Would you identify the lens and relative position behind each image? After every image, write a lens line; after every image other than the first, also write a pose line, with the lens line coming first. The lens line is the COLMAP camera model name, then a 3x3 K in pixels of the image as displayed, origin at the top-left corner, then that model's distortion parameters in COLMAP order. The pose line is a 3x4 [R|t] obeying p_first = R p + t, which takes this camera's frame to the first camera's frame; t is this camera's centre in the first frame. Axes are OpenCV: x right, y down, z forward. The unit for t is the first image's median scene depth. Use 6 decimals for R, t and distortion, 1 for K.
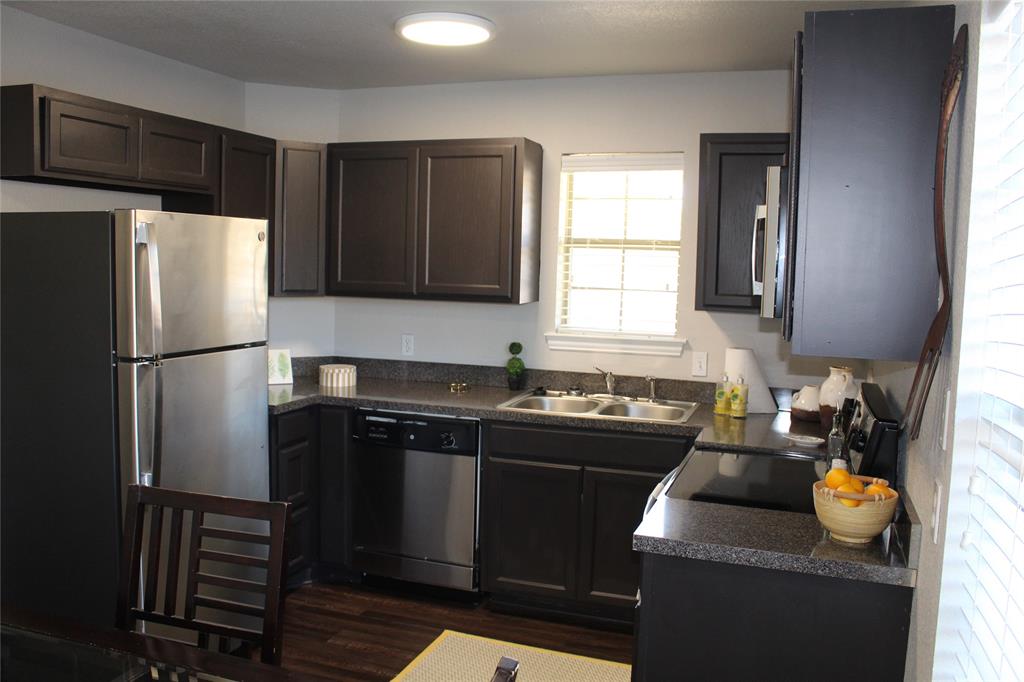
lens RADIAL K [[866.1, 0, 512.0], [0, 866.1, 341.0], [0, 0, 1]] dist [-0.104548, 0.006117]
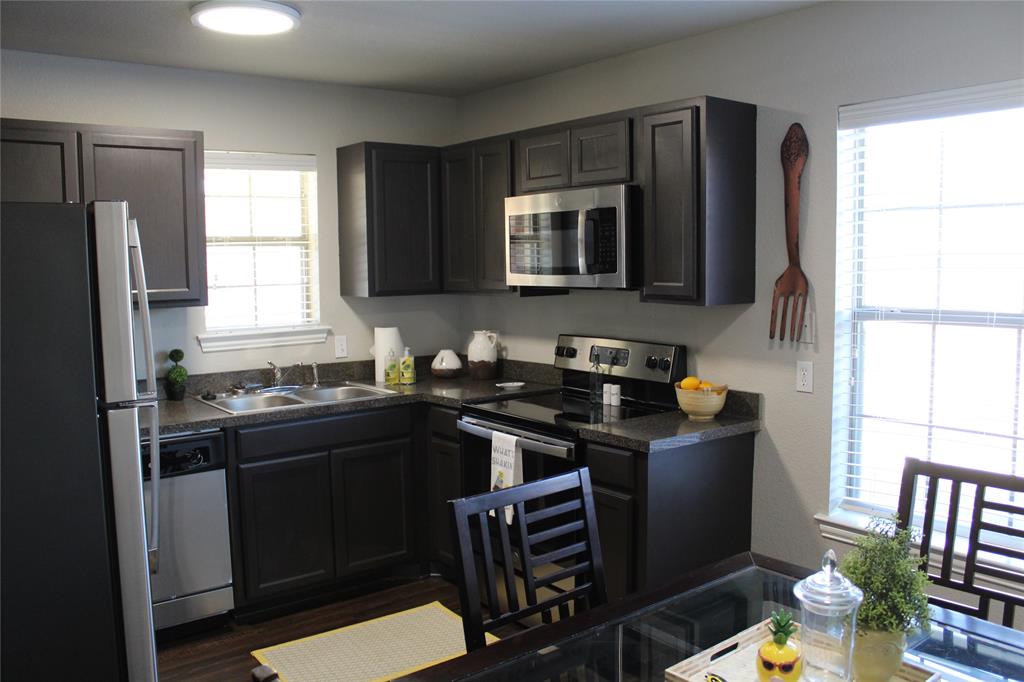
lens RADIAL K [[866.1, 0, 512.0], [0, 866.1, 341.0], [0, 0, 1]] dist [-0.104548, 0.006117]
pose [[0.541434, -0.114745, 0.832876, -0.605948], [0.108522, 0.991894, 0.066104, -0.030888], [-0.833710, 0.054594, 0.549498, 0.208407]]
